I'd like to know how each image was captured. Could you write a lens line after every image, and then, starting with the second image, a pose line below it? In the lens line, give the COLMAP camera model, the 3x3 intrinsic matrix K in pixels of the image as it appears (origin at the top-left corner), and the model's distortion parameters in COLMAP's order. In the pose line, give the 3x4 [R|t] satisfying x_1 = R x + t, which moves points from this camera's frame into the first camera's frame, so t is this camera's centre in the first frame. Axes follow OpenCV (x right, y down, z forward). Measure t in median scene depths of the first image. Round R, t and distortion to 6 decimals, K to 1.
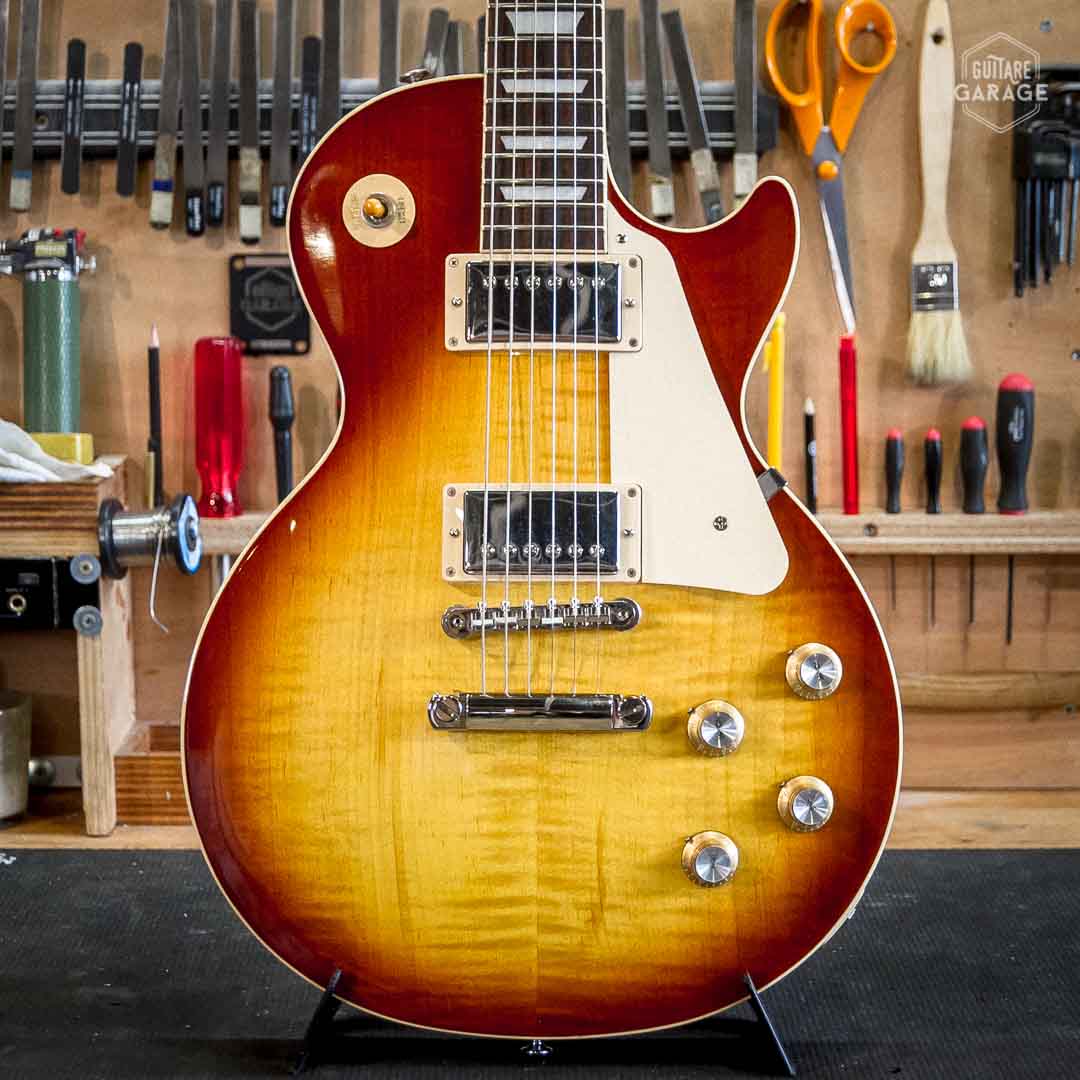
lens RADIAL K [[2733.8, 0, 540.0], [0, 2733.8, 540.0], [0, 0, 1]] dist [0.020768, 0.173569]
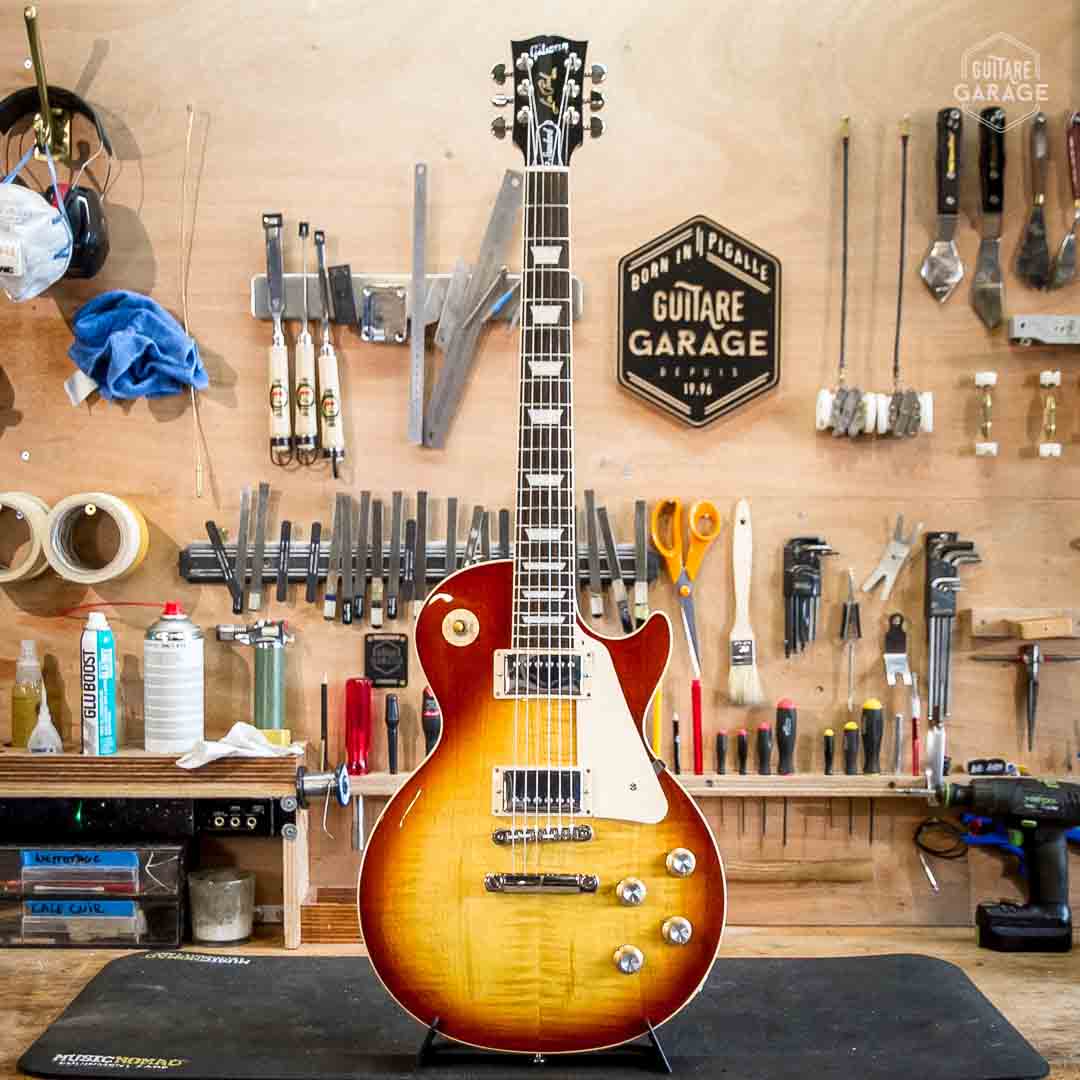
lens RADIAL K [[1715.1, 0, 508.5], [0, 1715.1, 606.9], [0, 0, 1]] dist [0.015015, -0.127905]
pose [[0.999984, 0.004237, 0.003840, -0.029075], [-0.003858, 0.995565, -0.093995, -0.018557], [-0.004222, 0.093979, 0.995565, -0.242877]]
